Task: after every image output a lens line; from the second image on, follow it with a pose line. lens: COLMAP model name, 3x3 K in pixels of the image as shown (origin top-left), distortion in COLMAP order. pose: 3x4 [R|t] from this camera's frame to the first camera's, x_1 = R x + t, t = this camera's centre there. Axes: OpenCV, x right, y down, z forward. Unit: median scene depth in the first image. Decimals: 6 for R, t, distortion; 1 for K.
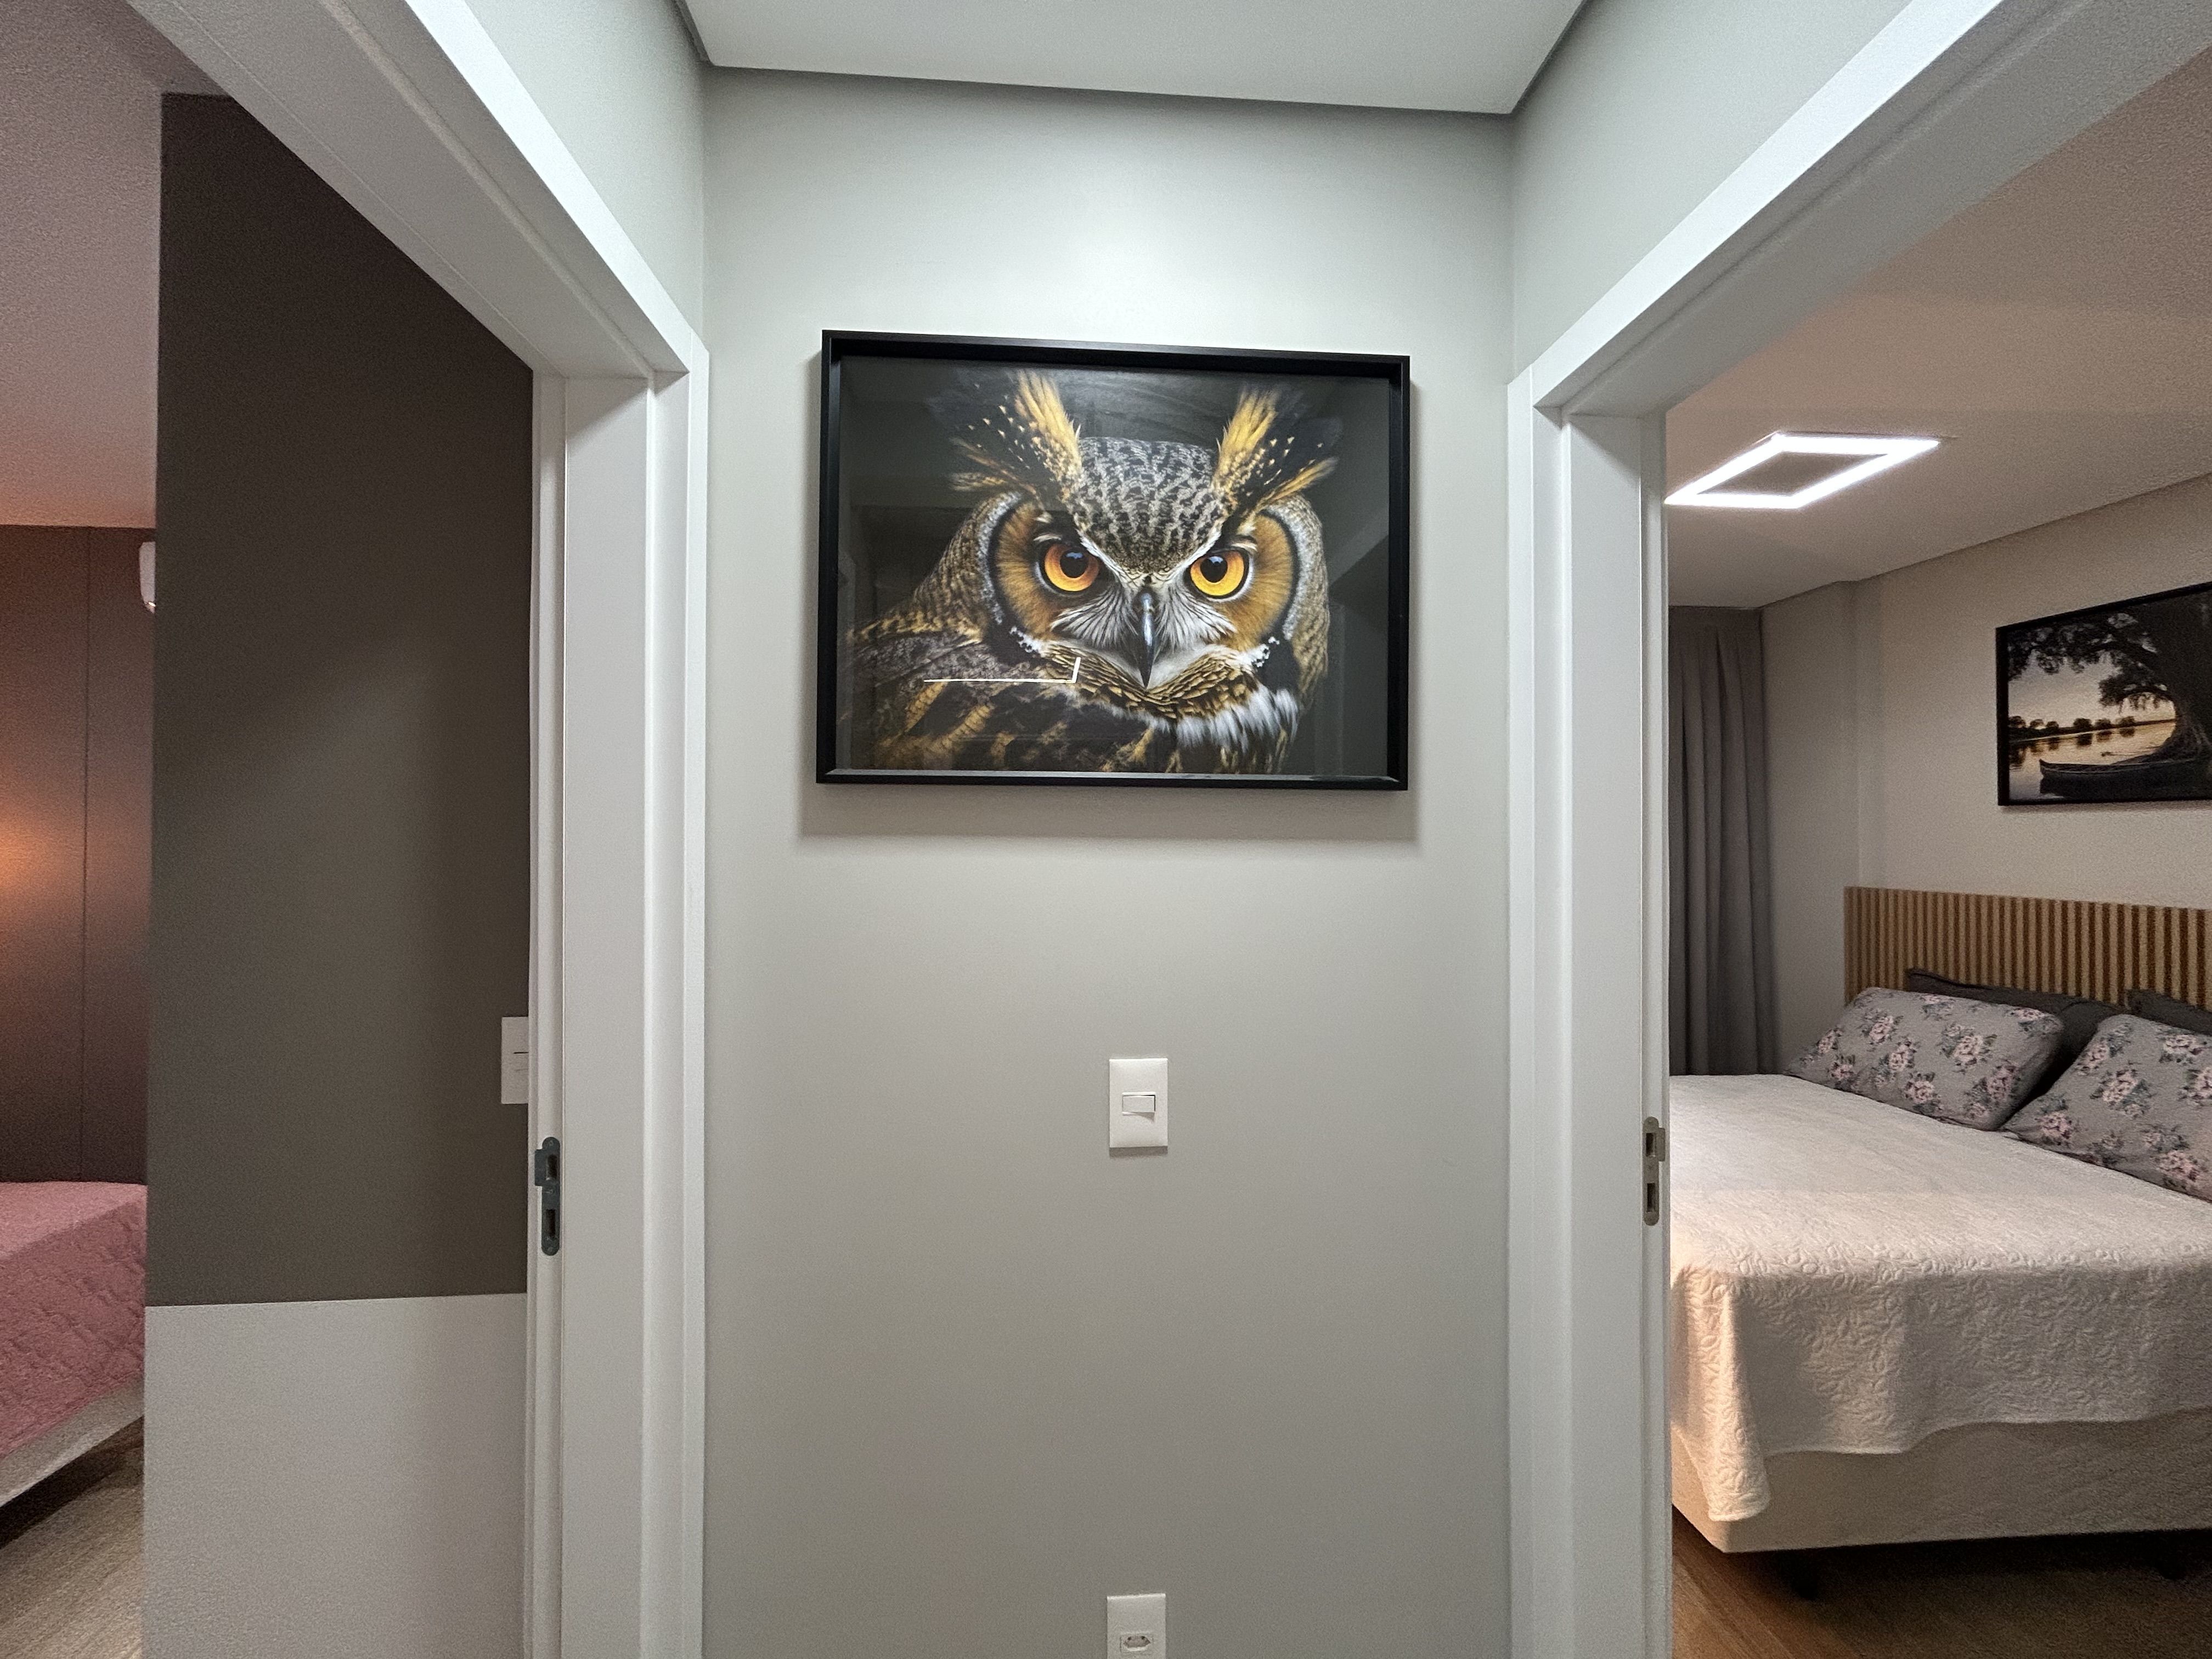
lens RADIAL K [[890.0, 0, 1098.8], [0, 890.0, 822.4], [0, 0, 1]] dist [0.003241, -0.002400]
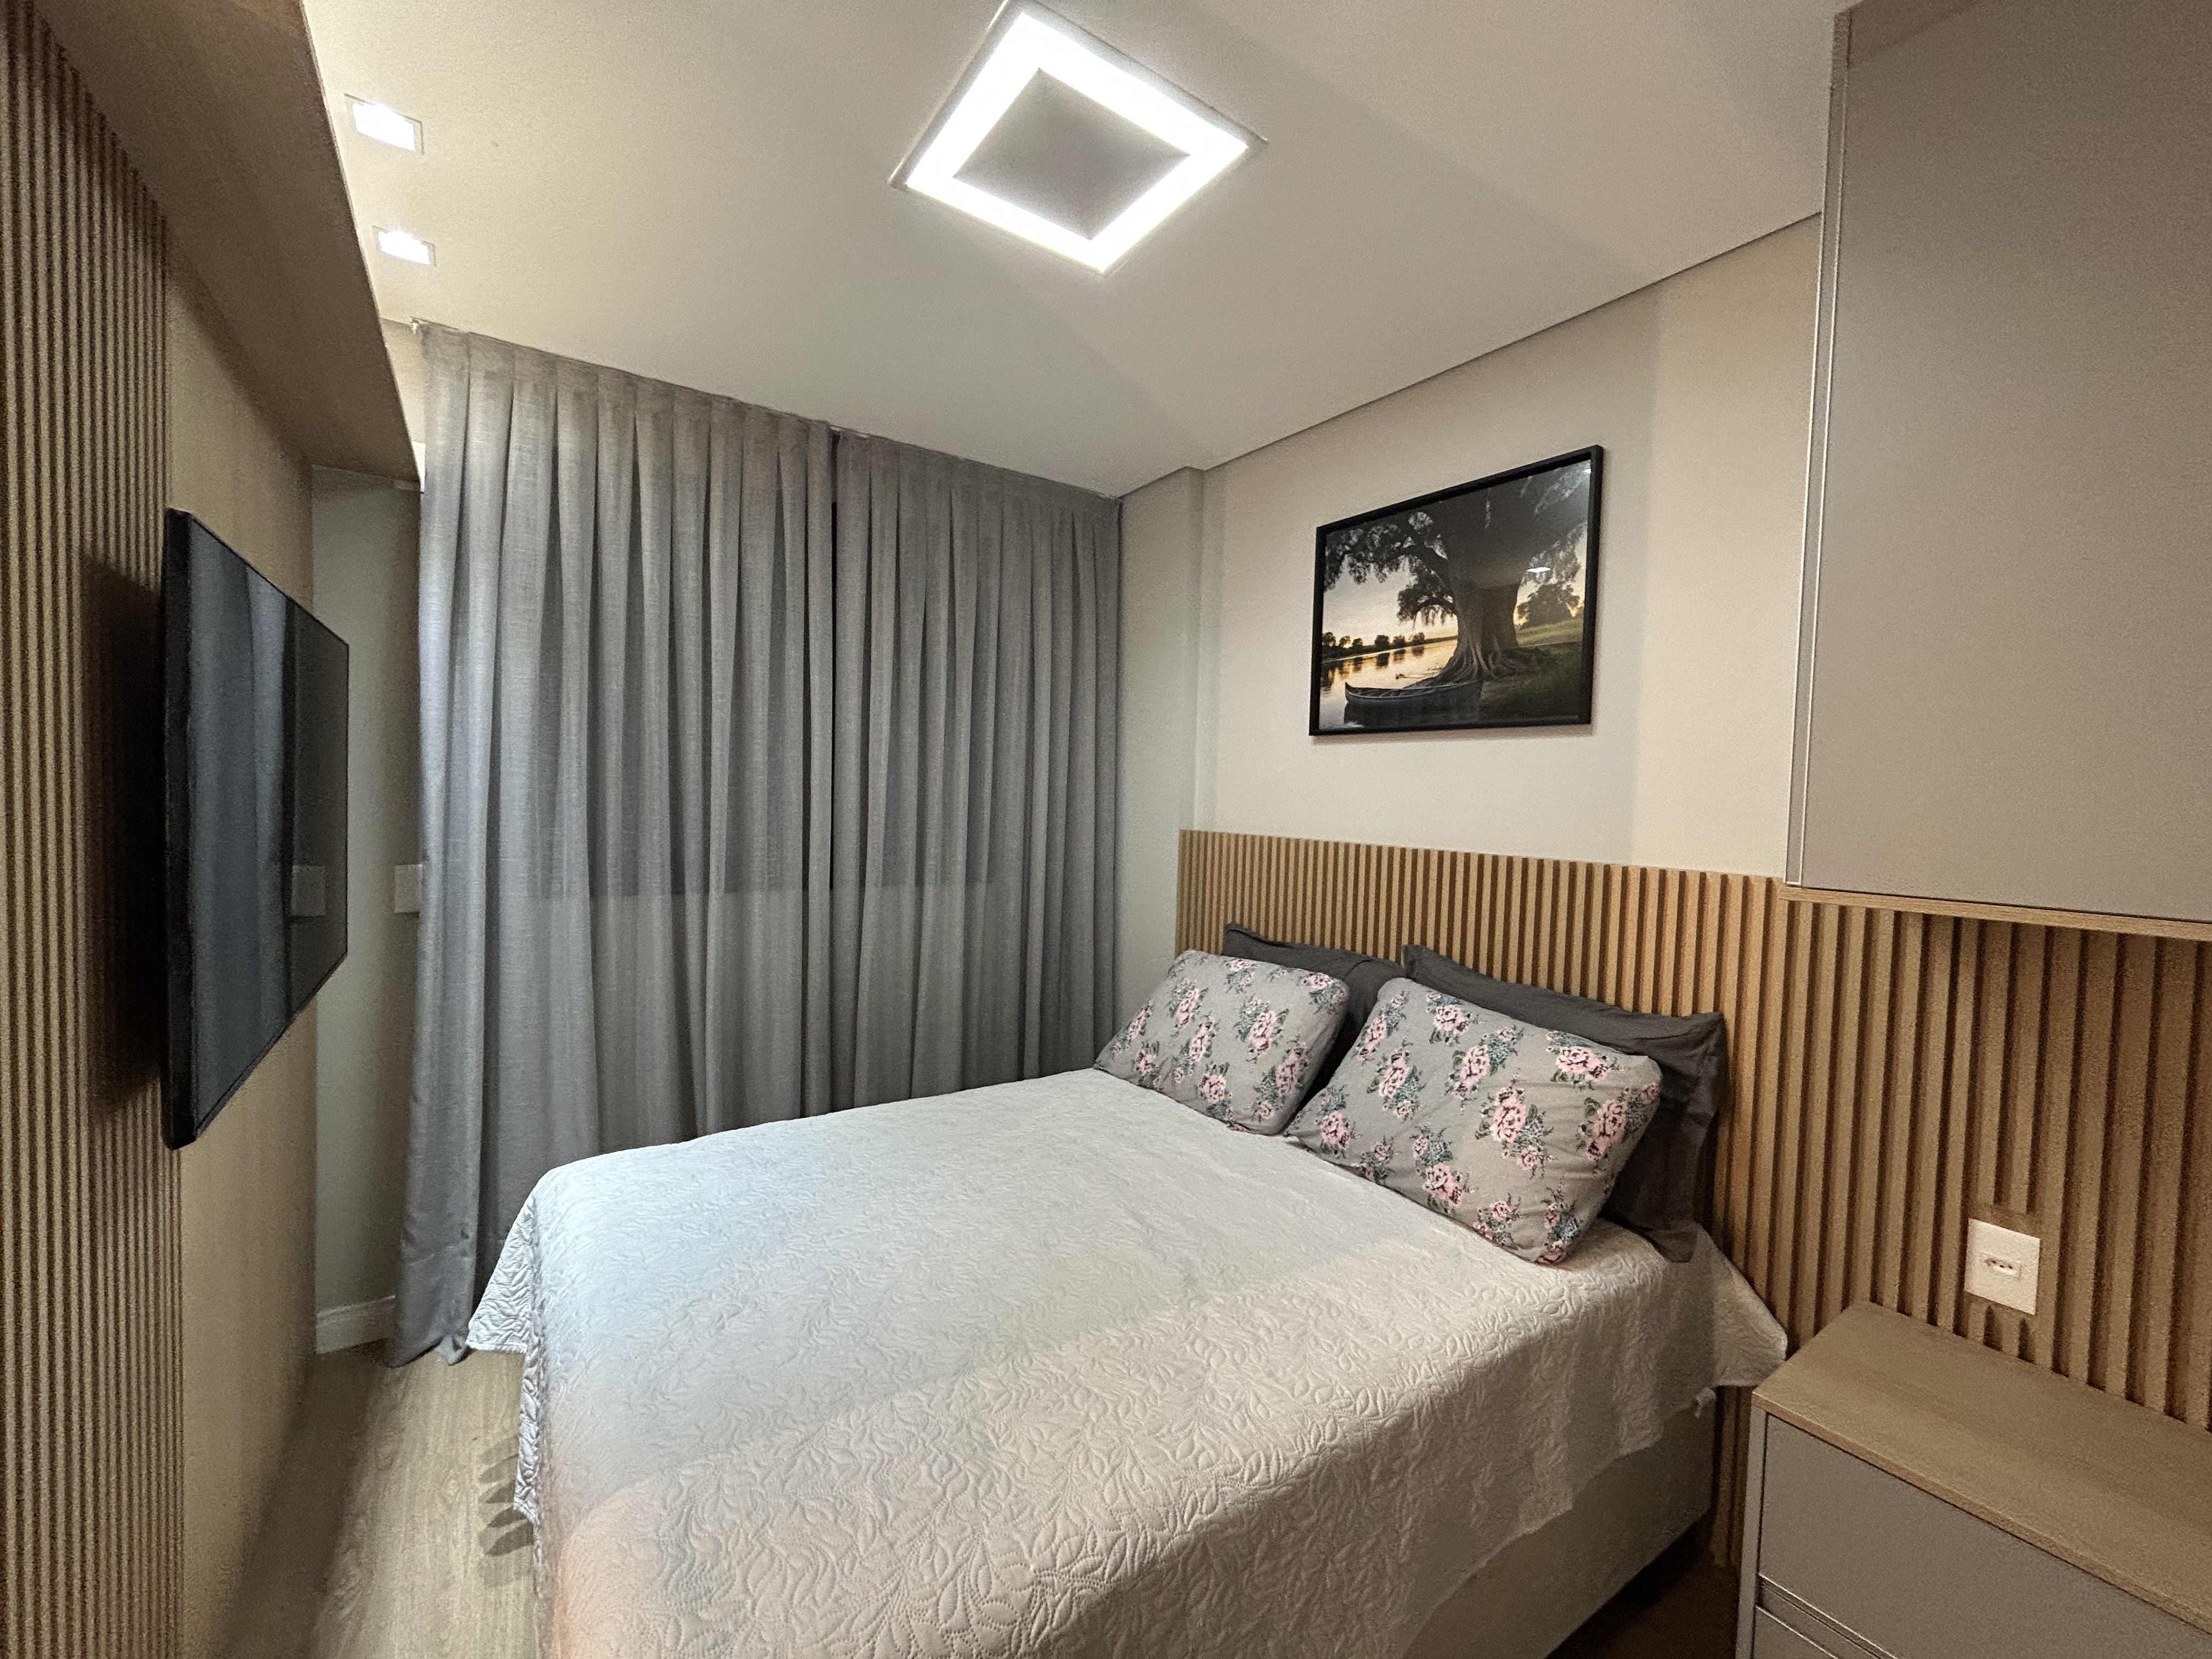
lens RADIAL K [[890.0, 0, 1098.8], [0, 890.0, 822.4], [0, 0, 1]] dist [0.003241, -0.002400]
pose [[0.862268, 0.006109, 0.506416, 0.440861], [-0.033709, 0.998402, 0.045352, 0.036861], [-0.505329, -0.056176, 0.861096, 0.393615]]
